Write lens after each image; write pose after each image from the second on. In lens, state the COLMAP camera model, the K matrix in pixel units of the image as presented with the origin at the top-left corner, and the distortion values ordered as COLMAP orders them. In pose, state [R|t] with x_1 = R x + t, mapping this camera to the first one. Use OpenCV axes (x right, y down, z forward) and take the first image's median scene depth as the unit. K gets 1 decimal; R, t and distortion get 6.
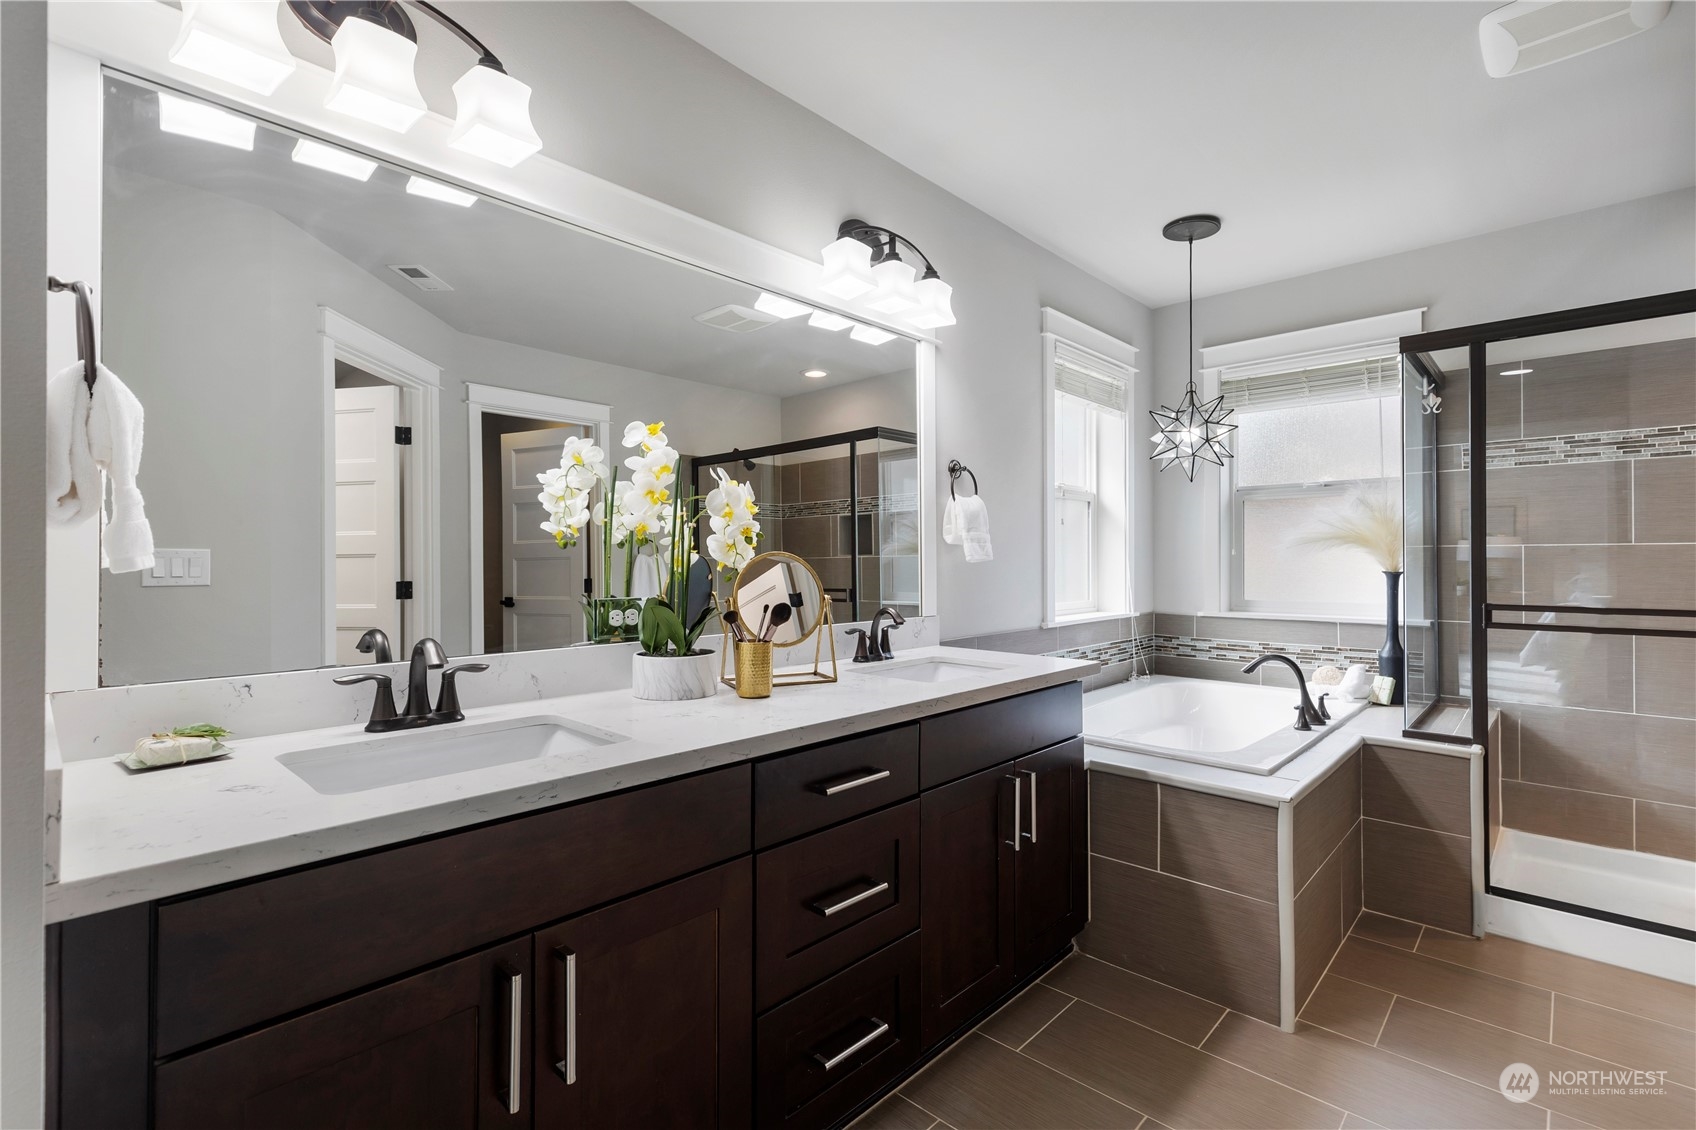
lens RADIAL K [[776.5, 0, 848.0], [0, 776.5, 565.0], [0, 0, 1]] dist [0.005210, -0.001470]
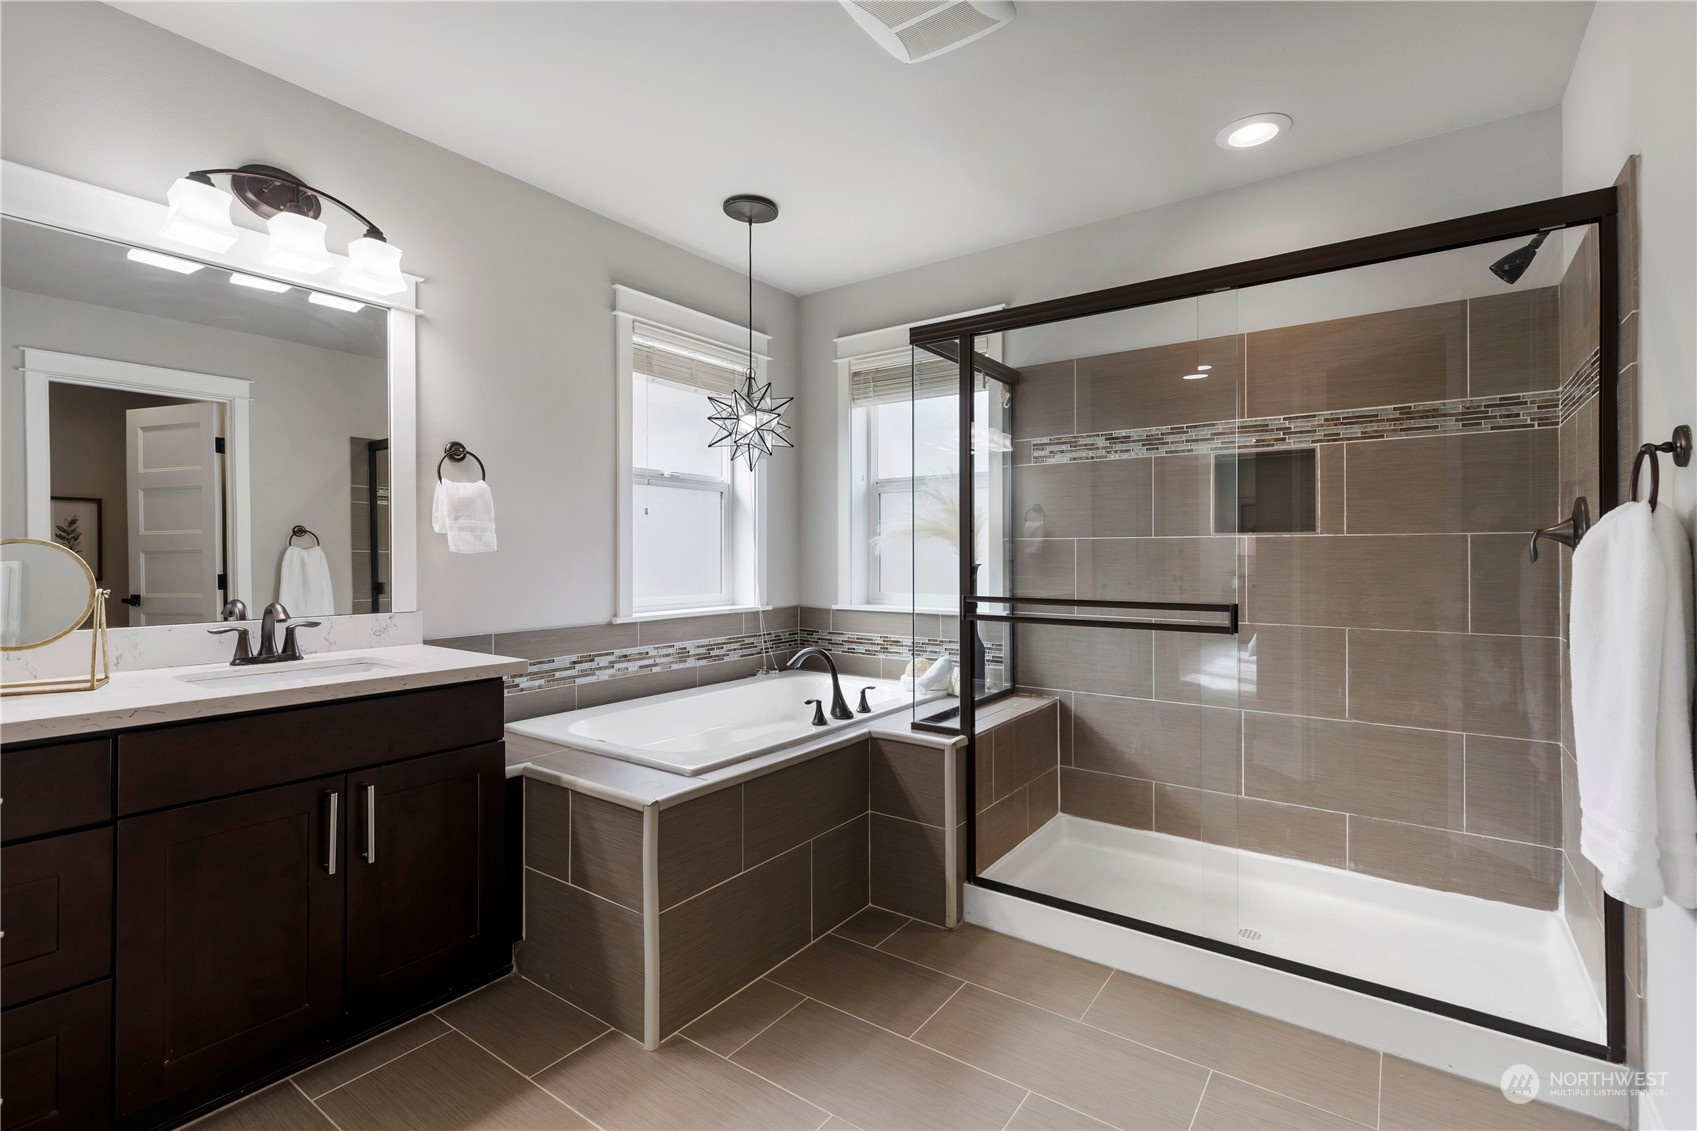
lens RADIAL K [[777.0, 0, 848.5], [0, 777.0, 565.5], [0, 0, 1]] dist [0.005210, -0.001470]
pose [[0.990902, -0.000072, 0.134585, 0.460841], [-0.000790, 0.999980, 0.006346, 0.004539], [-0.134583, -0.006395, 0.990882, 0.024344]]
